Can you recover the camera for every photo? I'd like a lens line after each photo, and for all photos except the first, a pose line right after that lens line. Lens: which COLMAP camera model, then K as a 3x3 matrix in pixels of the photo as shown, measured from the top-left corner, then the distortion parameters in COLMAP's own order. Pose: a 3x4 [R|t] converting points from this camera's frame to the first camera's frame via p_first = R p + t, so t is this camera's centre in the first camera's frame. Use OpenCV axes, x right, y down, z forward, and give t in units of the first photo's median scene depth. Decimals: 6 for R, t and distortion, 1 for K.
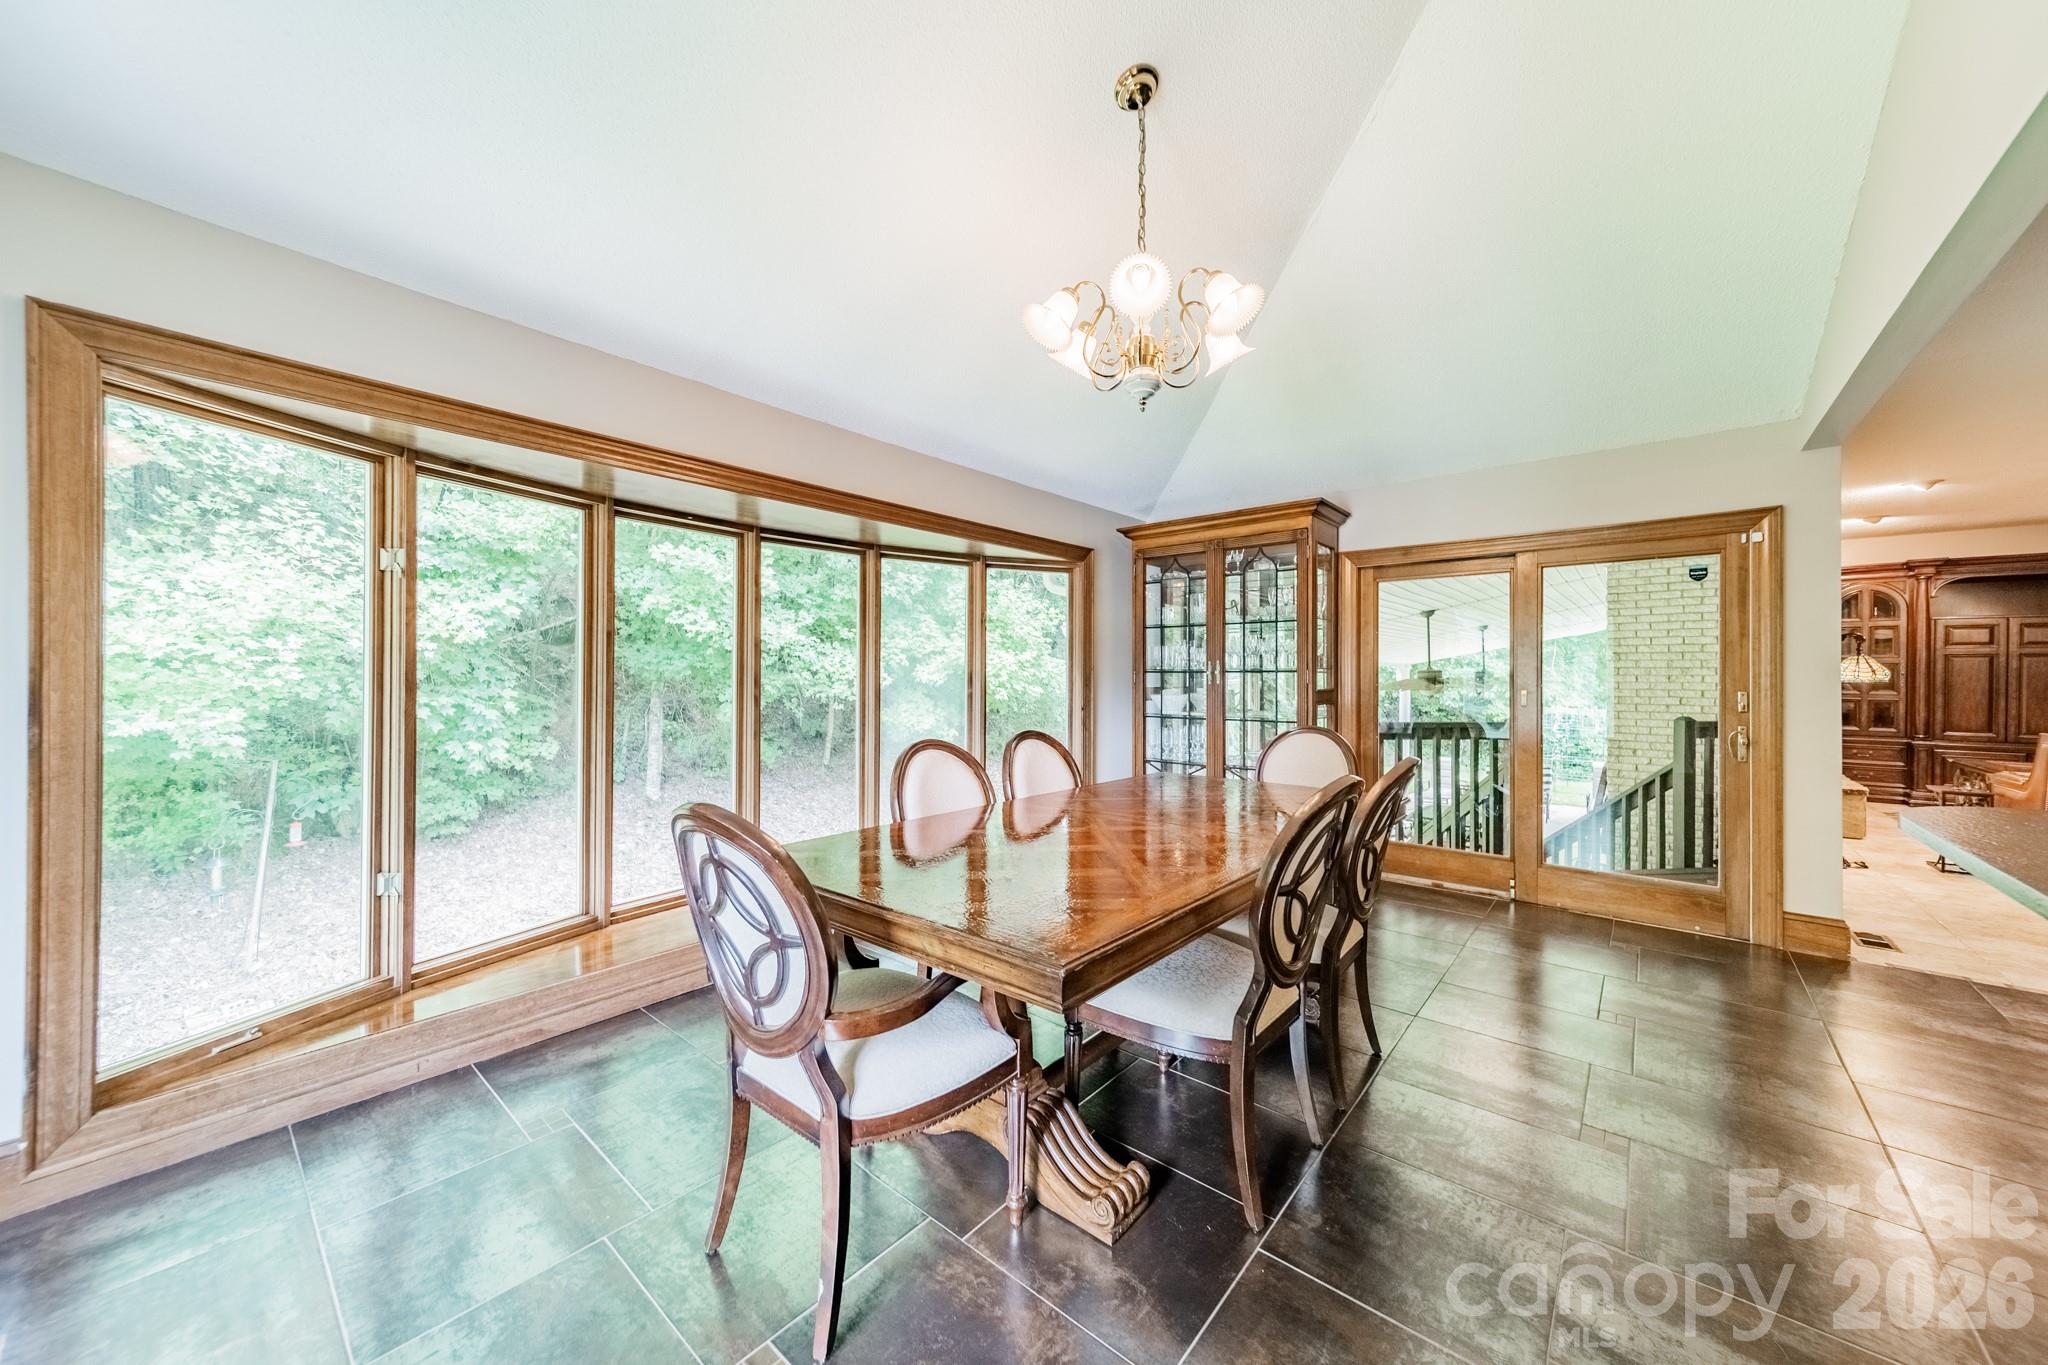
lens RADIAL K [[724.9, 0, 1031.4], [0, 724.9, 677.9], [0, 0, 1]] dist [0.008485, -0.000014]
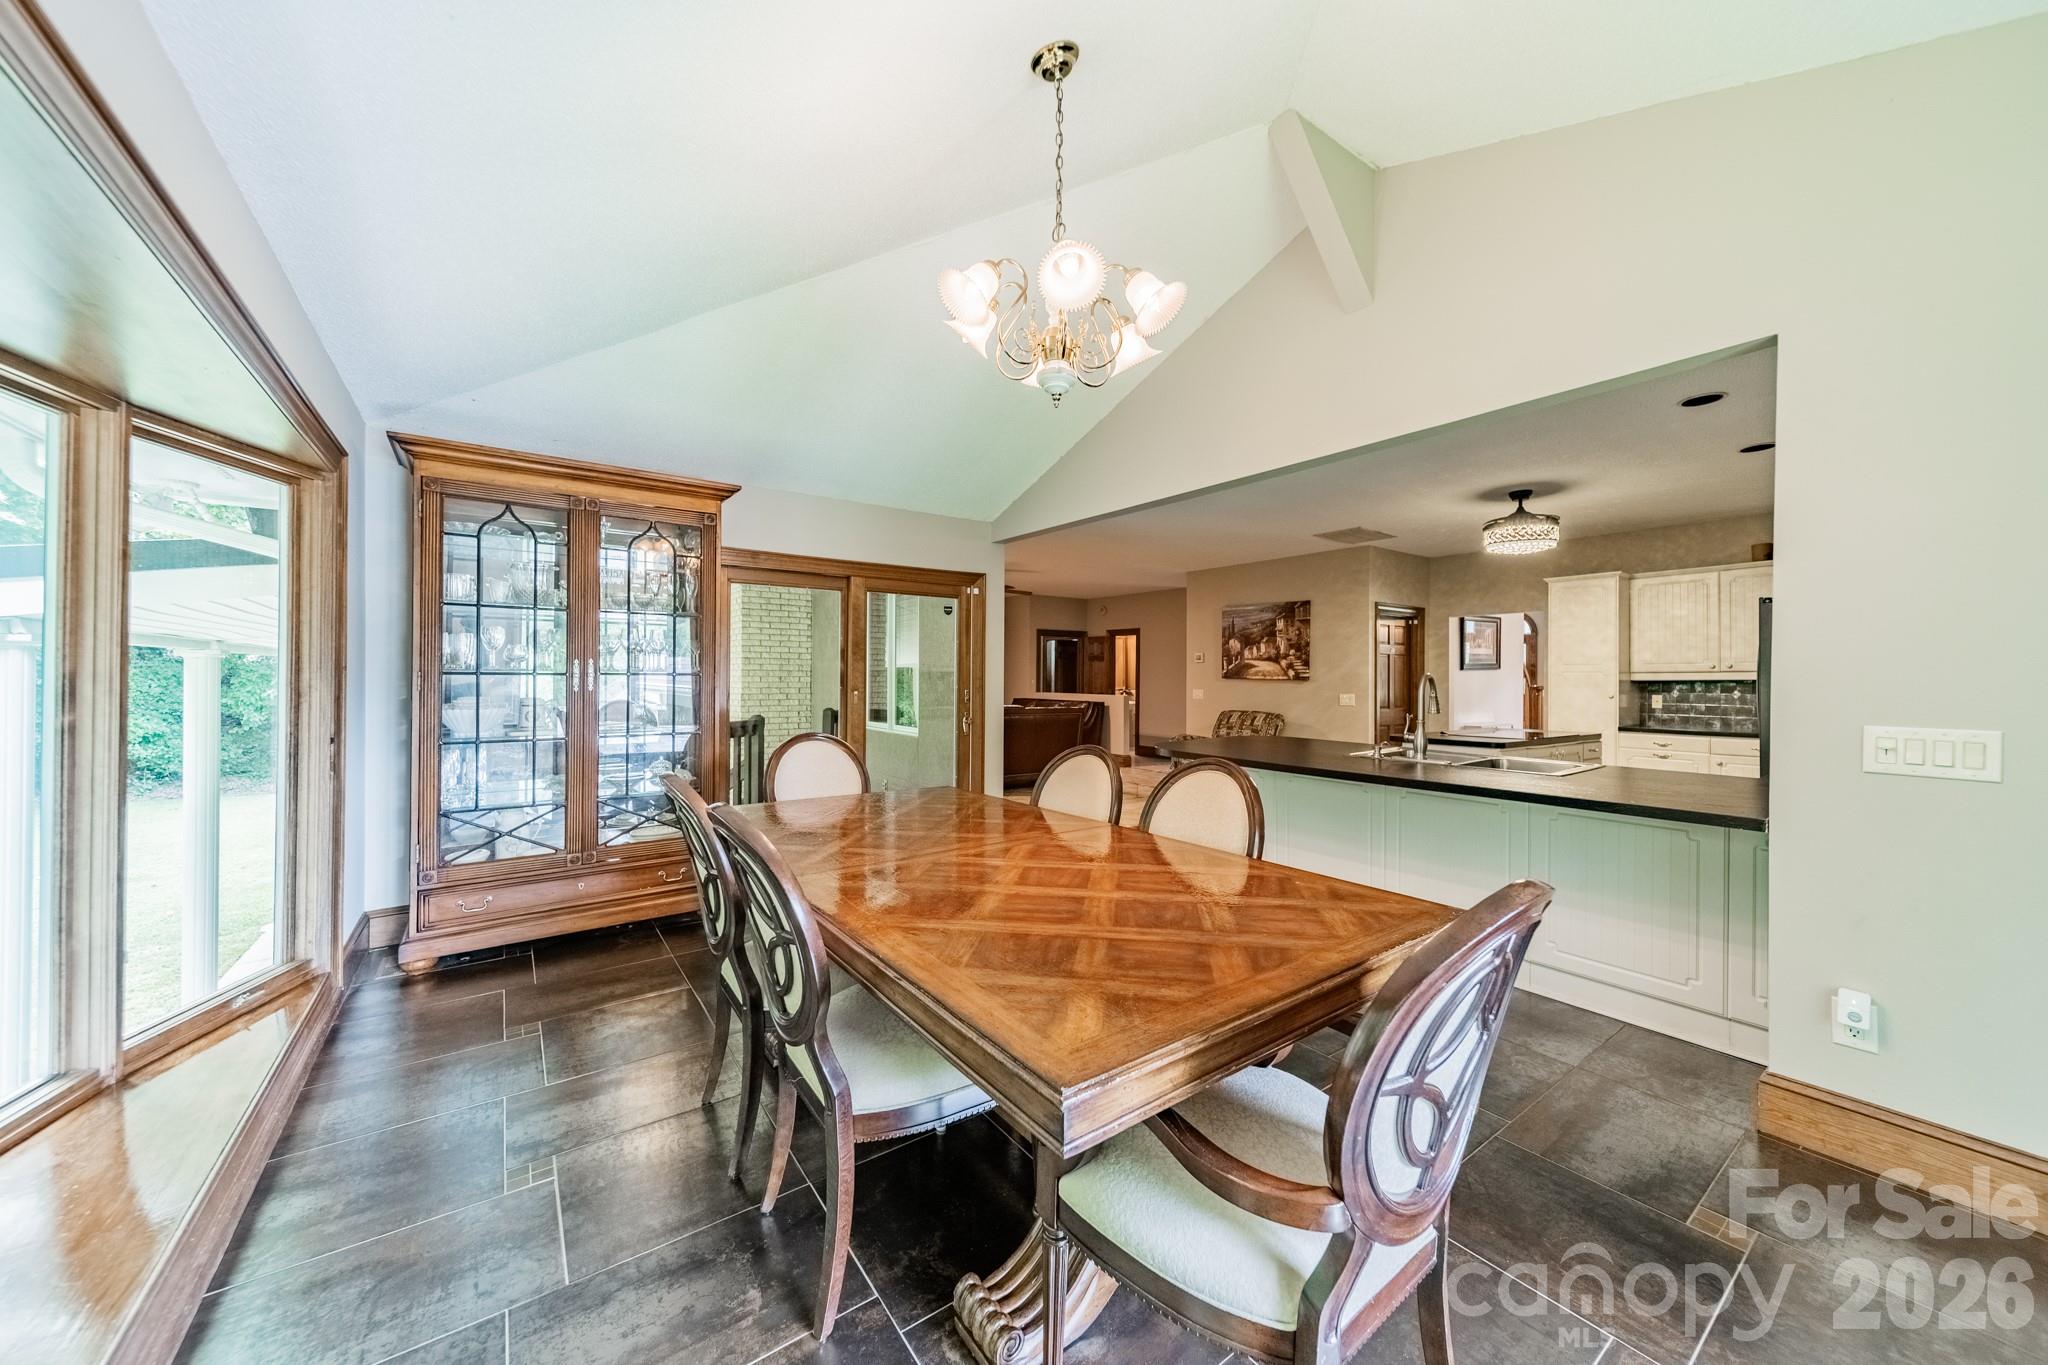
lens RADIAL K [[724.9, 0, 1031.4], [0, 724.9, 677.9], [0, 0, 1]] dist [0.008485, -0.000014]
pose [[0.242433, -0.000968, 0.970168, -0.245724], [-0.005110, 0.999984, 0.002275, -0.006633], [-0.970155, -0.005509, 0.242424, 0.266948]]
